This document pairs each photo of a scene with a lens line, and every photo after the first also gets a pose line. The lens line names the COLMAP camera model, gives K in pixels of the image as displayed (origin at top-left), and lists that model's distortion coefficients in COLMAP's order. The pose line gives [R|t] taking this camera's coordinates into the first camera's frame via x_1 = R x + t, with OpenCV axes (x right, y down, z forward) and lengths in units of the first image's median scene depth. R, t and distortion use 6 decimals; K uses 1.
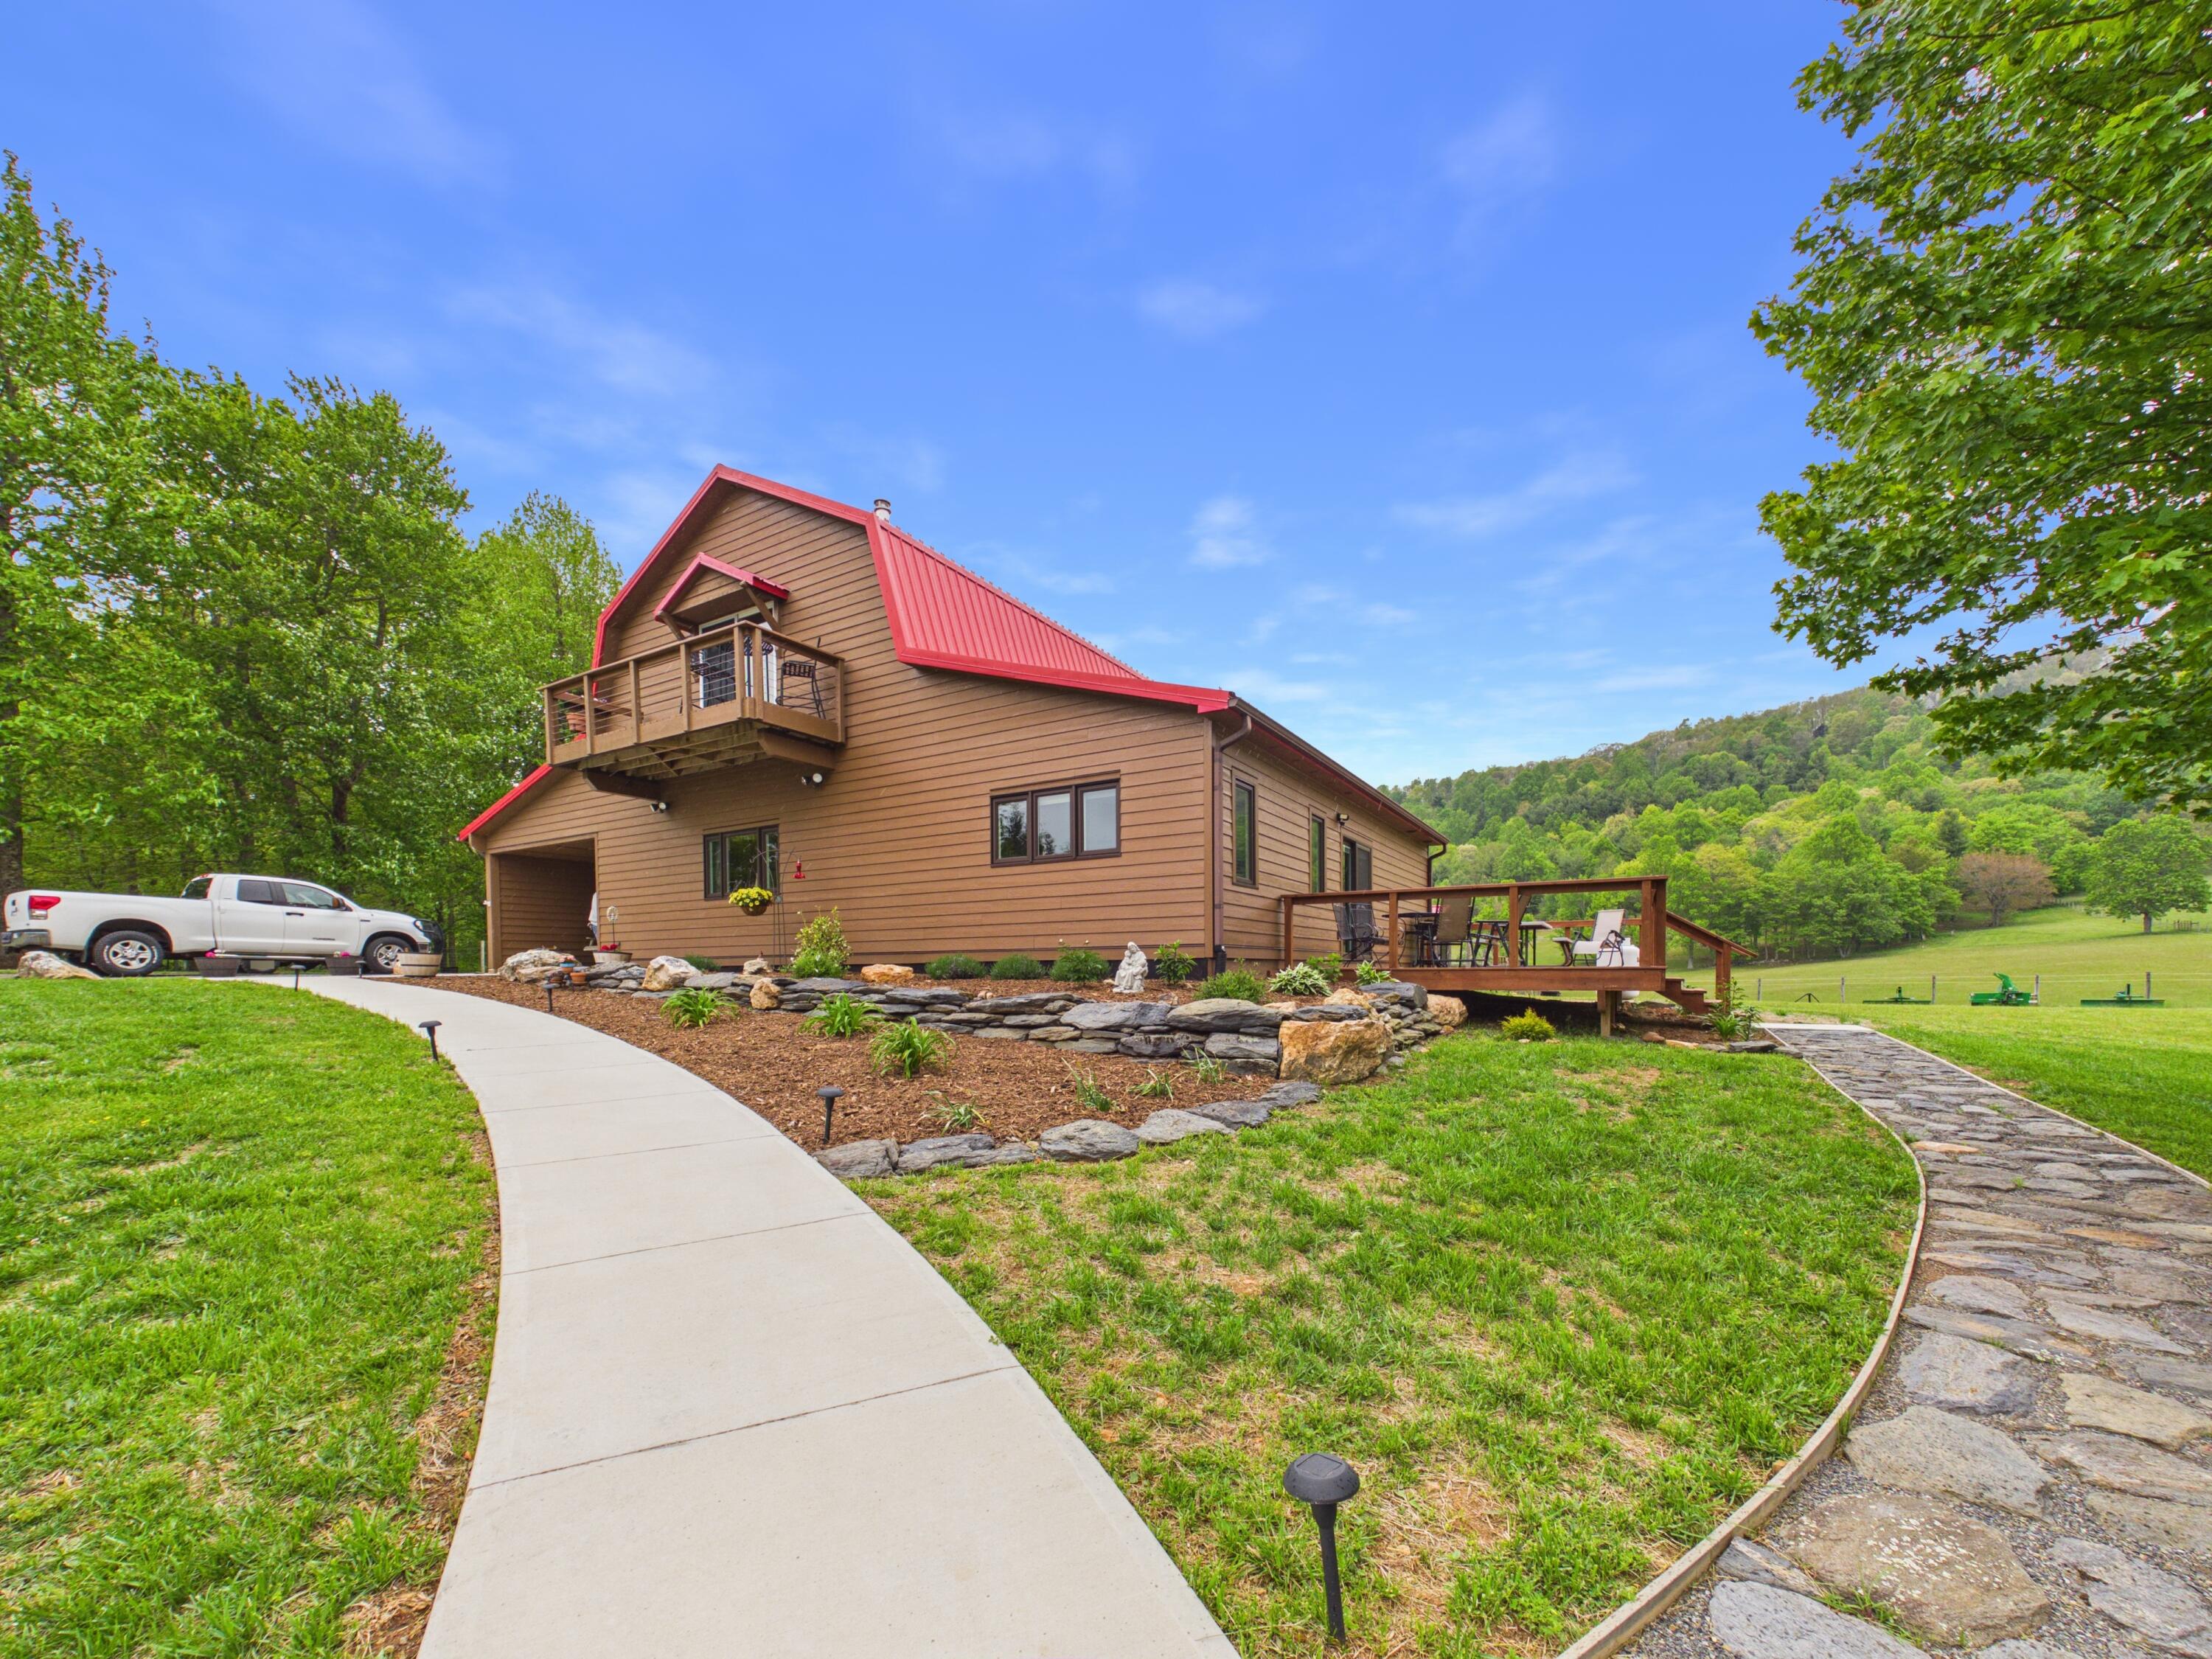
lens RADIAL K [[876.2, 0, 1102.1], [0, 876.2, 831.0], [0, 0, 1]] dist [0.001715, 0.000593]
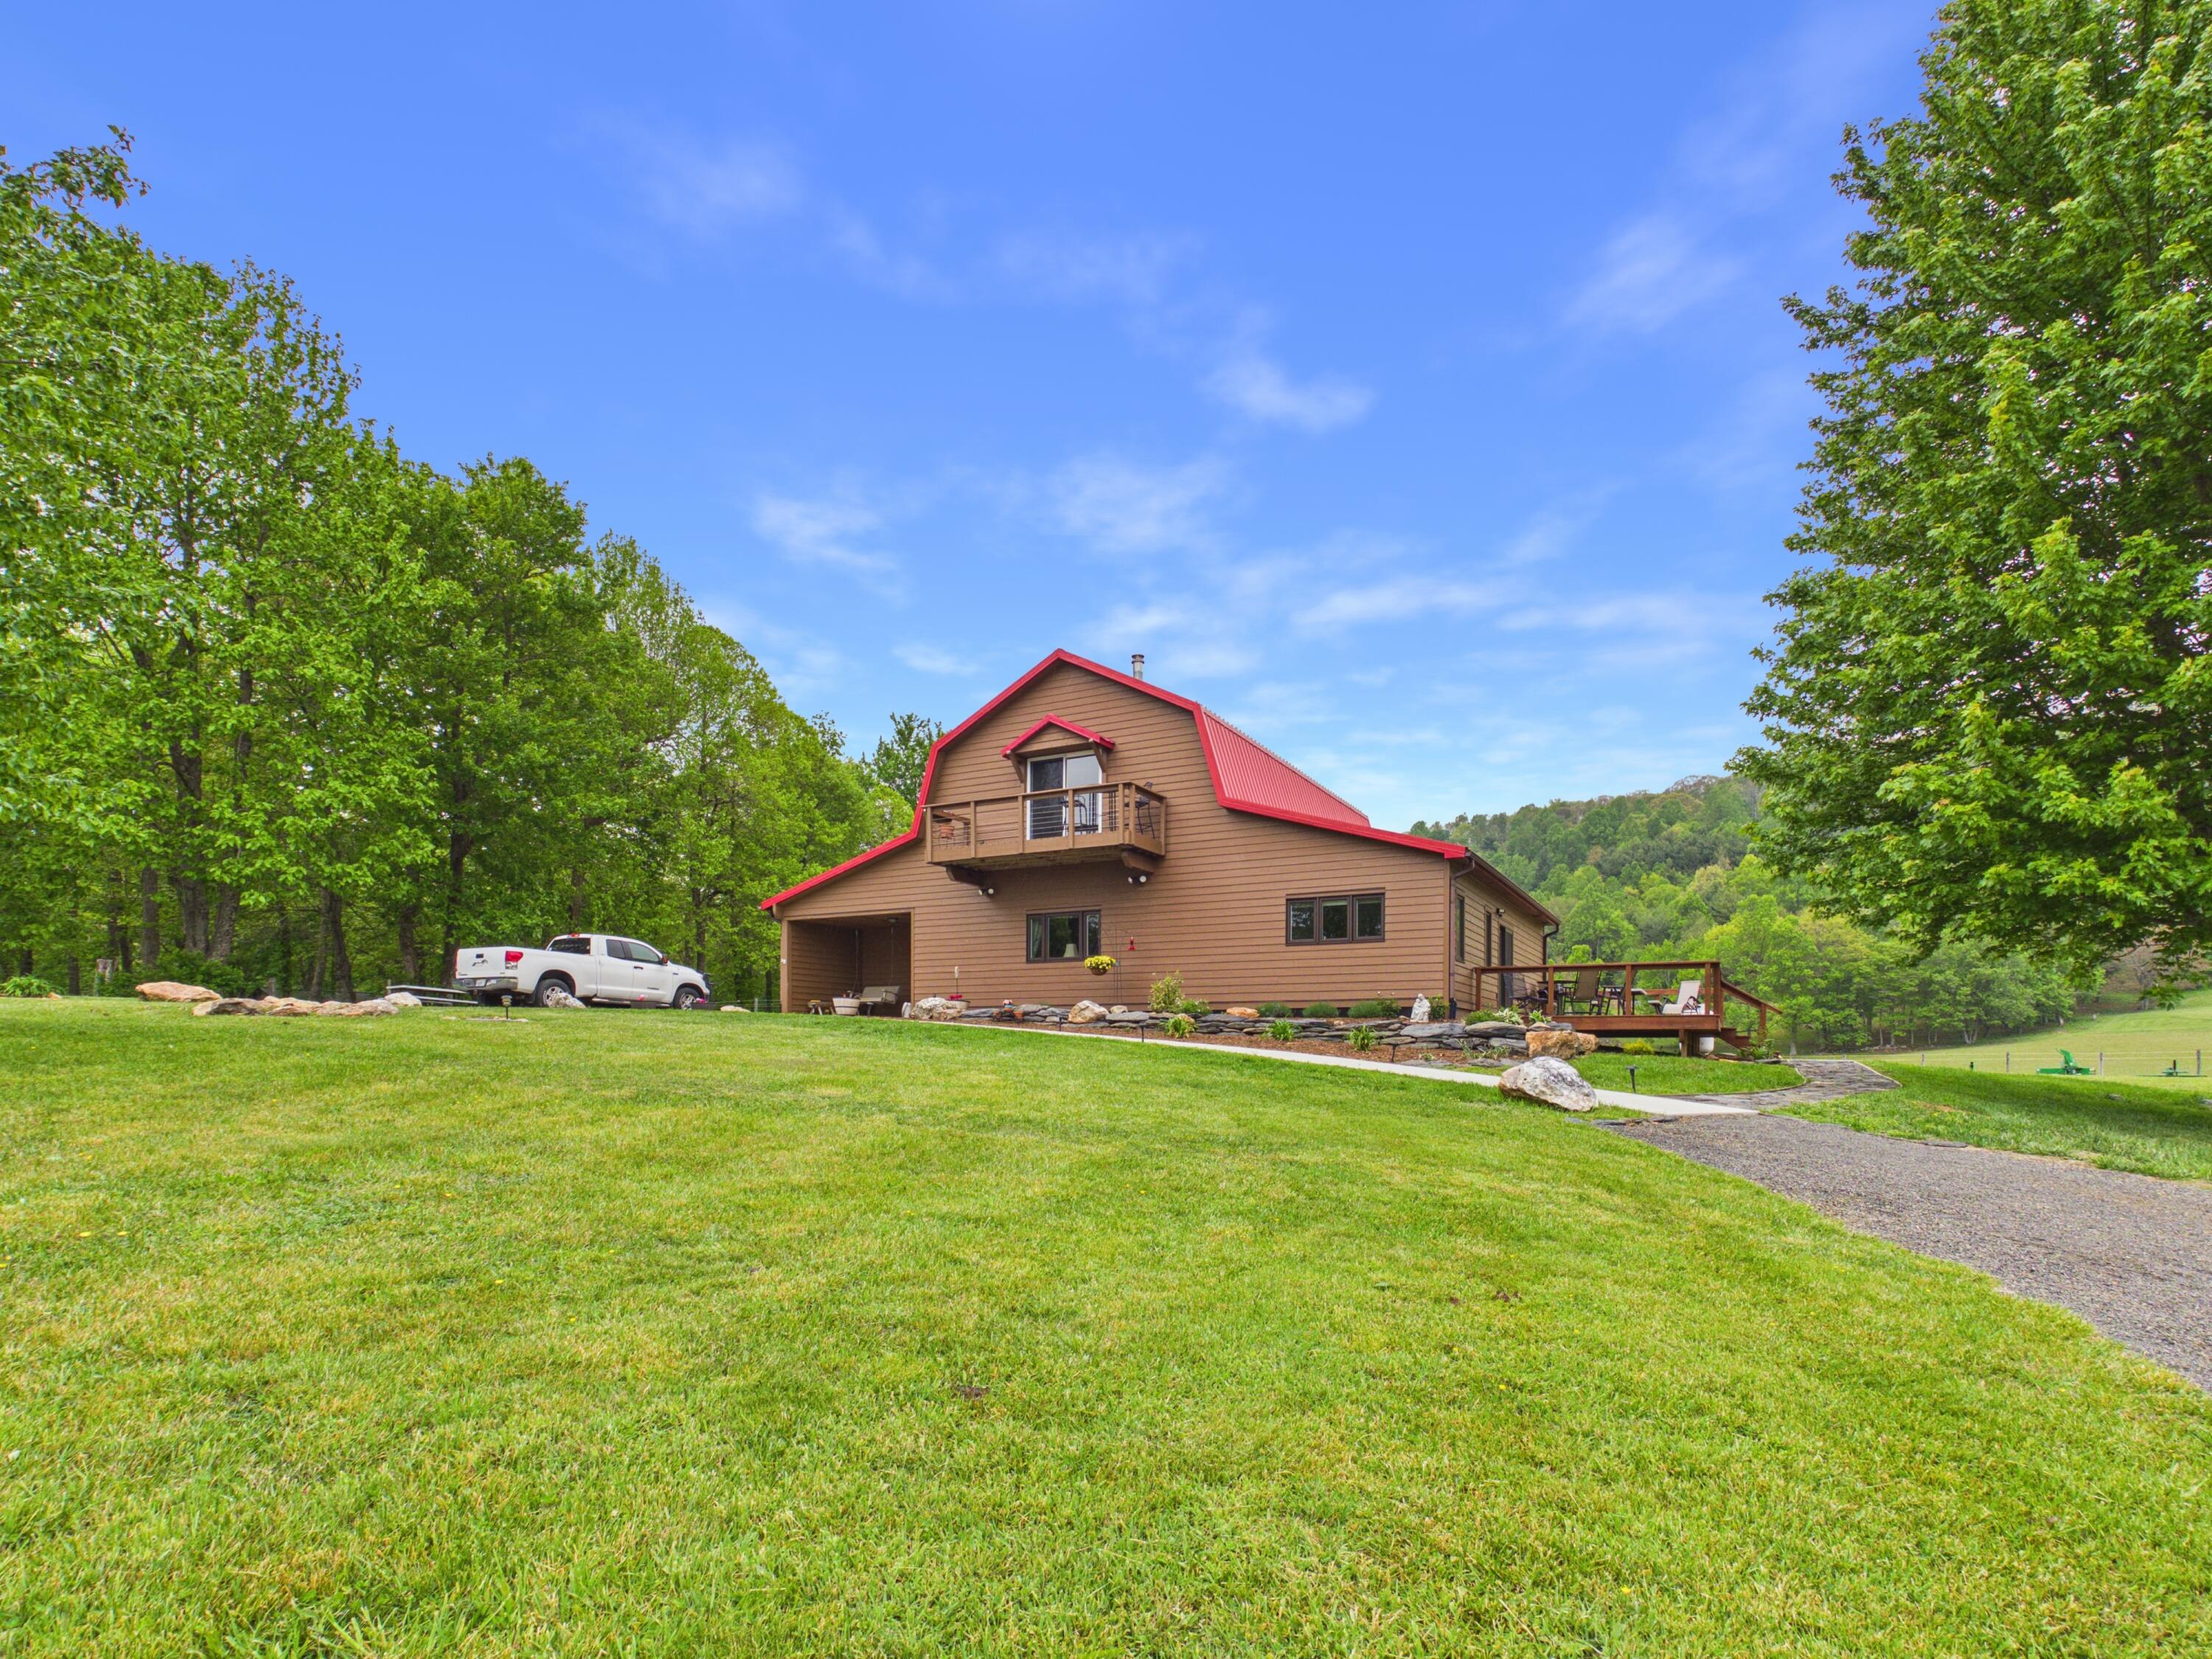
lens RADIAL K [[1144.2, 0, 1089.6], [0, 1144.2, 833.3], [0, 0, 1]] dist [0.001691, -0.000065]
pose [[0.999220, 0.020286, 0.033881, -0.360479], [-0.019189, 0.999291, -0.032396, -0.055695], [-0.034515, 0.031721, 0.998901, -0.650662]]
